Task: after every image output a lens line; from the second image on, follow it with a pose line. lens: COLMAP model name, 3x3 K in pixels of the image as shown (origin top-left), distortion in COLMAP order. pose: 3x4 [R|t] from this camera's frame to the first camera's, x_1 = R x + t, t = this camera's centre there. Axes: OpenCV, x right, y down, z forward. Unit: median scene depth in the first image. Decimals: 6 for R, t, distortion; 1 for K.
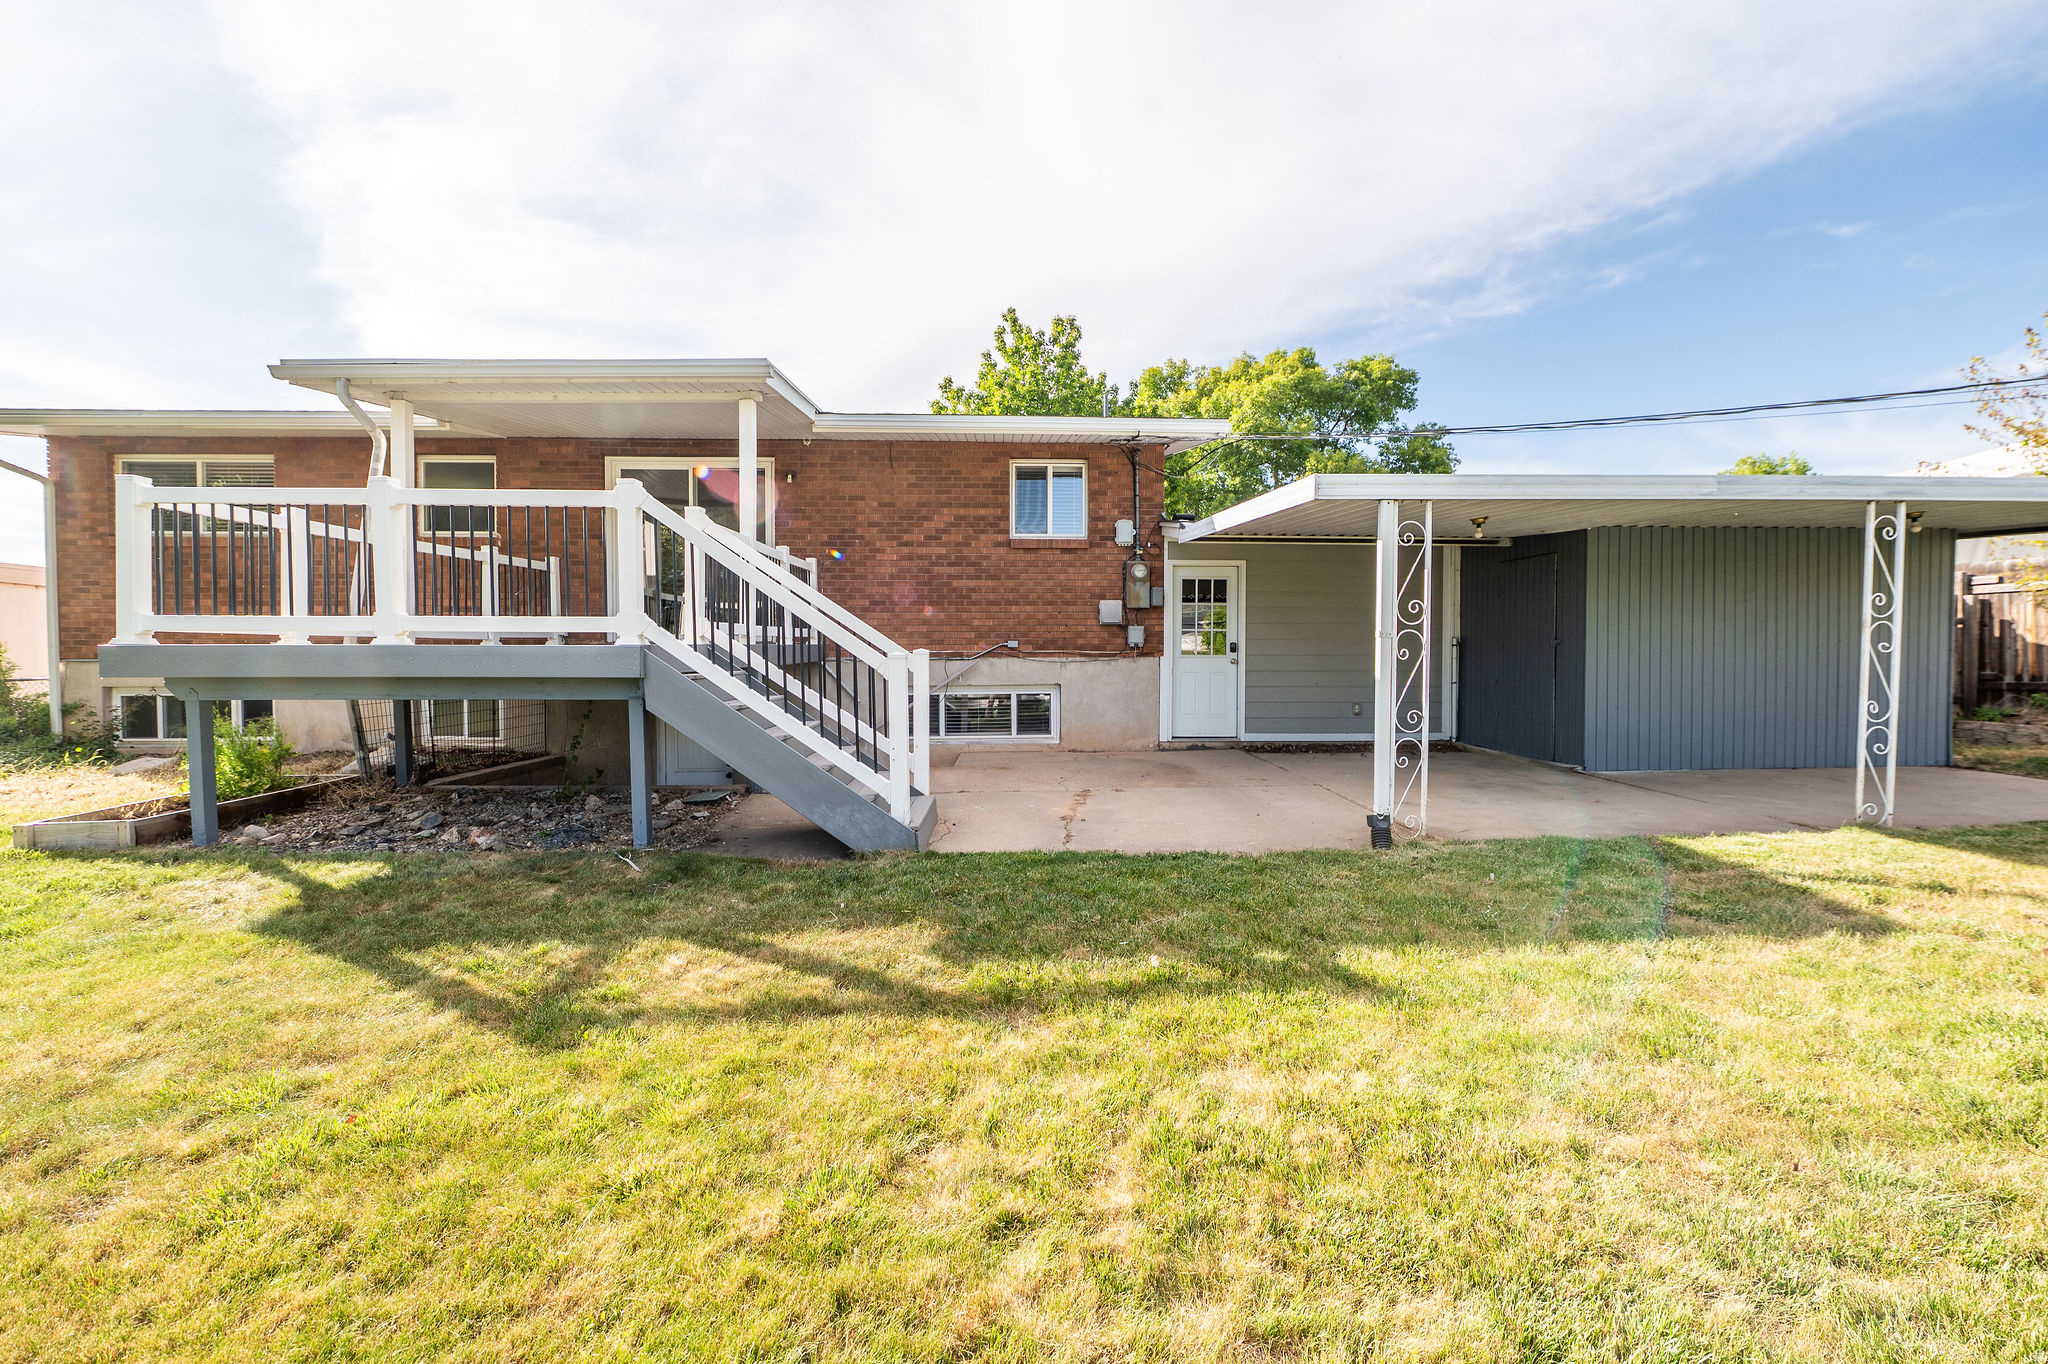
lens RADIAL K [[862.8, 0, 1024.0], [0, 862.8, 682.0], [0, 0, 1]] dist [-0.008871, 0.000077]
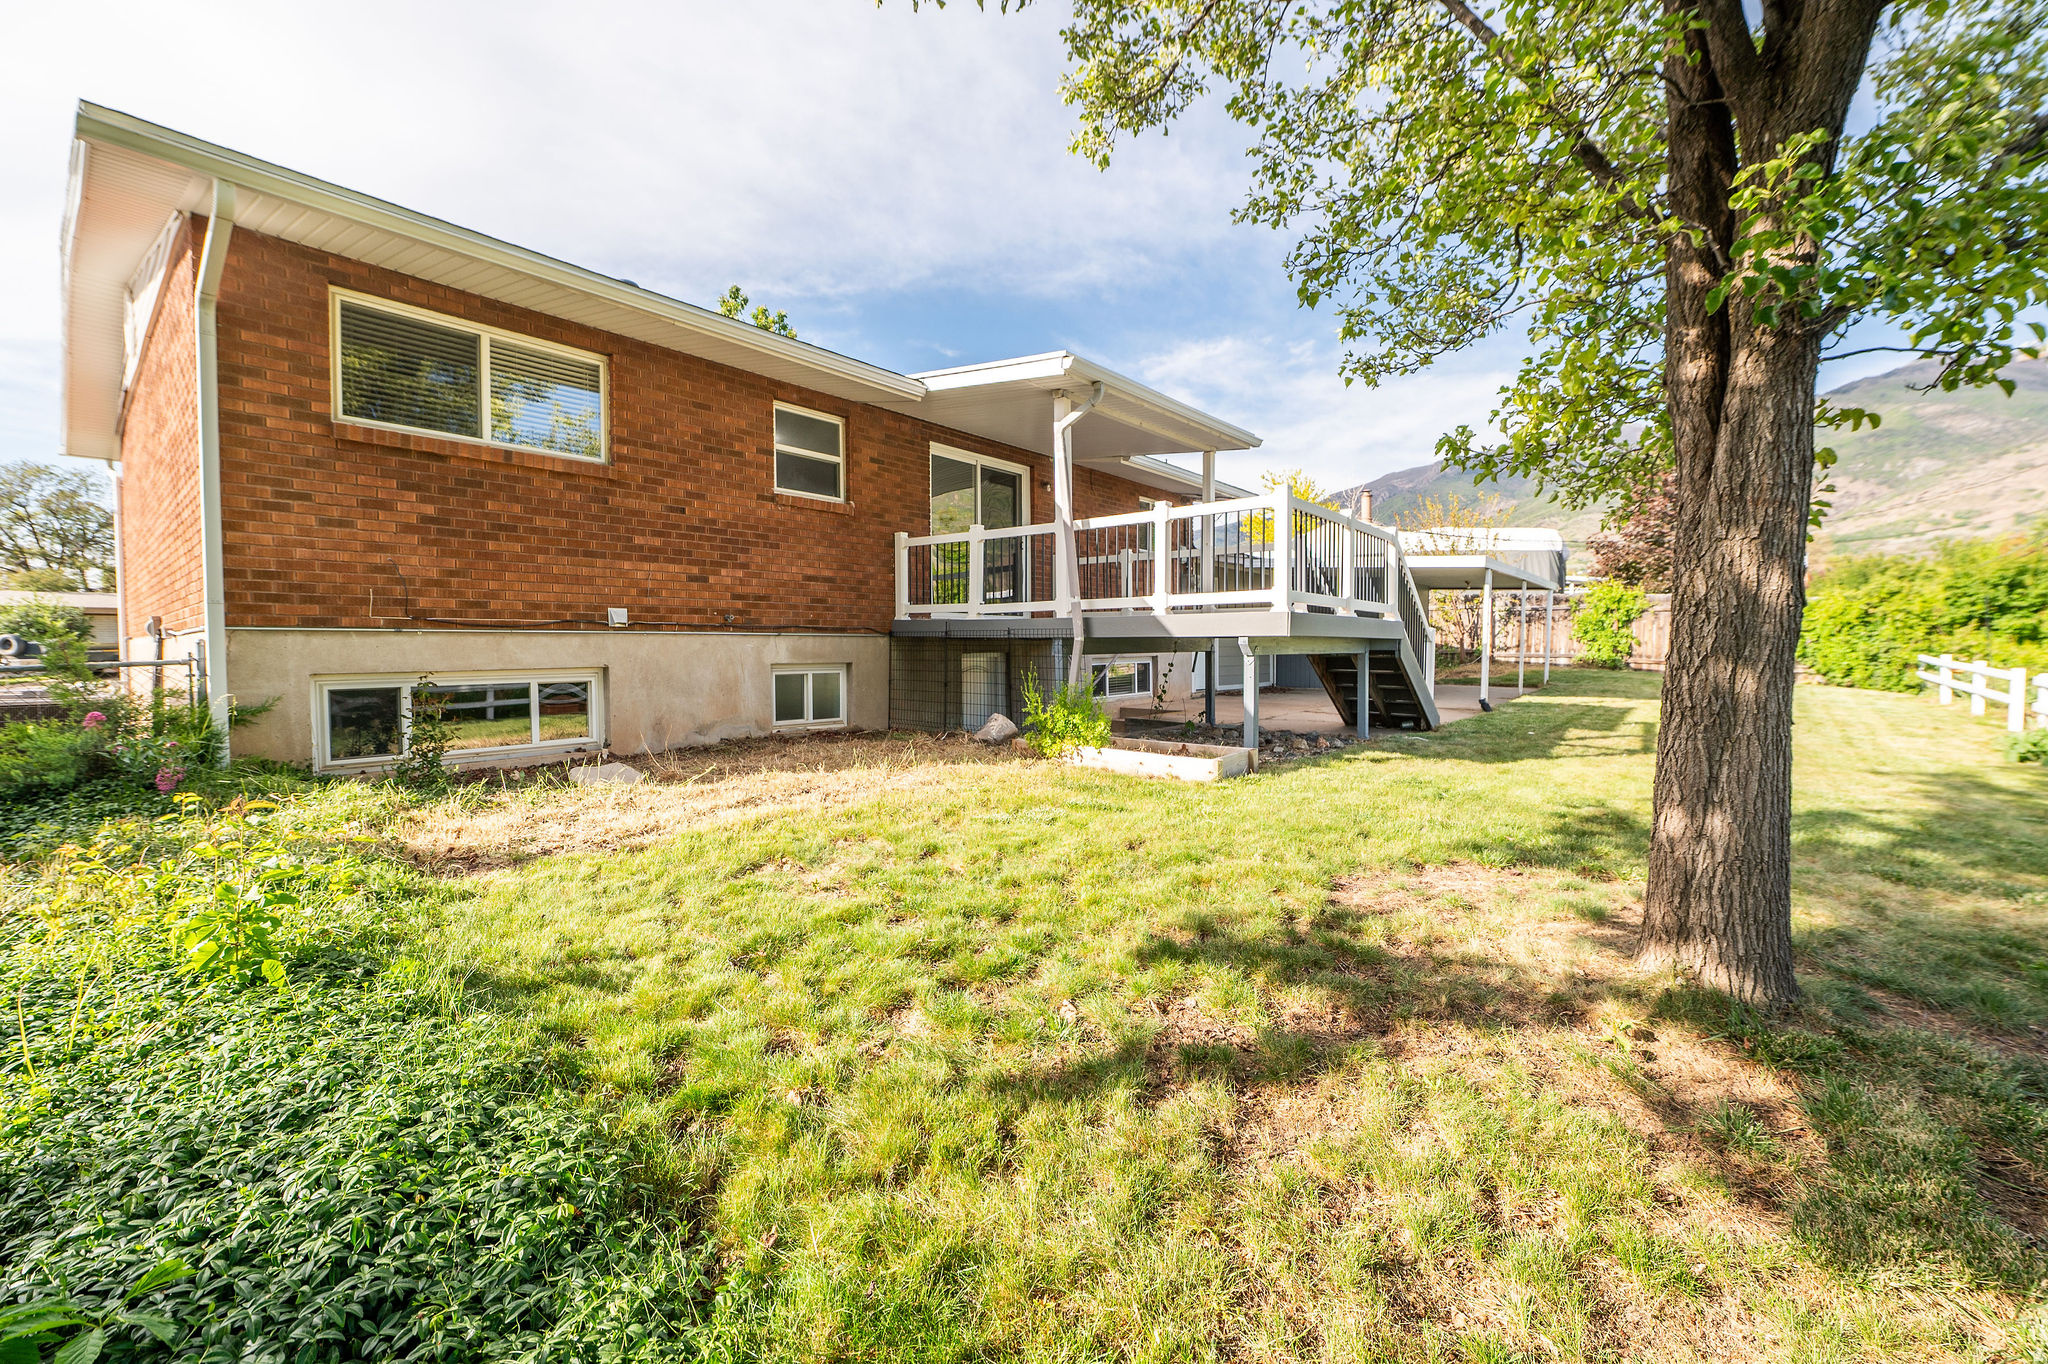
lens RADIAL K [[817.1, 0, 1031.9], [0, 817.1, 673.3], [0, 0, 1]] dist [-0.010204, 0.000045]
pose [[0.623341, -0.022729, 0.781620, -1.214882], [0.019911, 0.999715, 0.013192, 0.007292], [-0.781697, 0.007339, 0.623615, 0.265645]]
